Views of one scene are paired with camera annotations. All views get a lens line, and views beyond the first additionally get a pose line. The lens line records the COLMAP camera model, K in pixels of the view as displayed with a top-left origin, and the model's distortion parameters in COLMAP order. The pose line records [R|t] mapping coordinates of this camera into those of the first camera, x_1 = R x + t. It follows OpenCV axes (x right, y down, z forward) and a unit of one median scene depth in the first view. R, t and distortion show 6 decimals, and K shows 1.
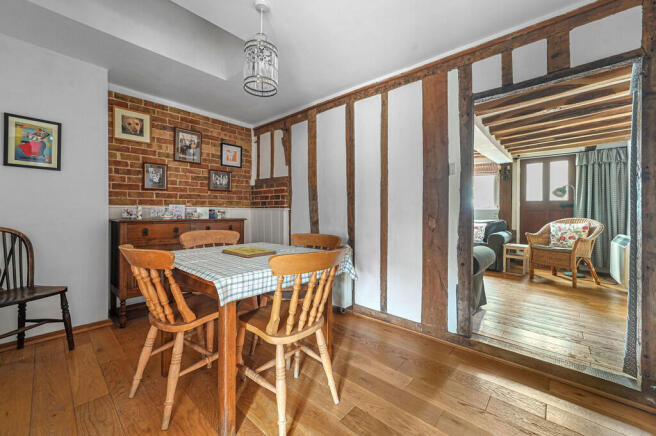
lens RADIAL K [[256.1, 0, 329.9], [0, 256.1, 212.3], [0, 0, 1]] dist [-0.011559, 0.002460]
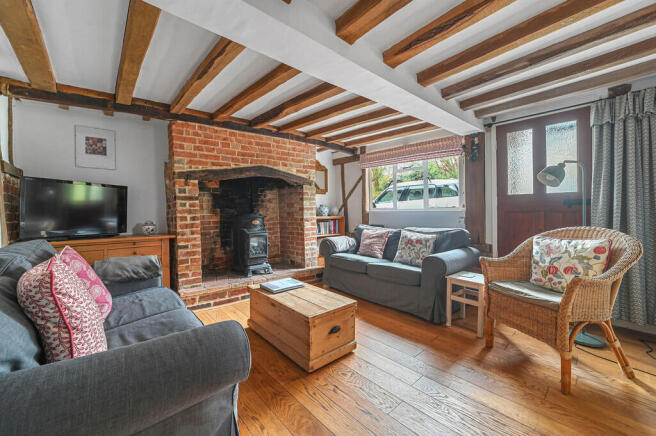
lens RADIAL K [[256.1, 0, 339.7], [0, 256.1, 215.2], [0, 0, 1]] dist [-0.011559, 0.002460]
pose [[0.996452, -0.011375, -0.083386, 0.504516], [0.012014, 0.999902, 0.007173, -0.009880], [0.083297, -0.008149, 0.996491, 0.440749]]
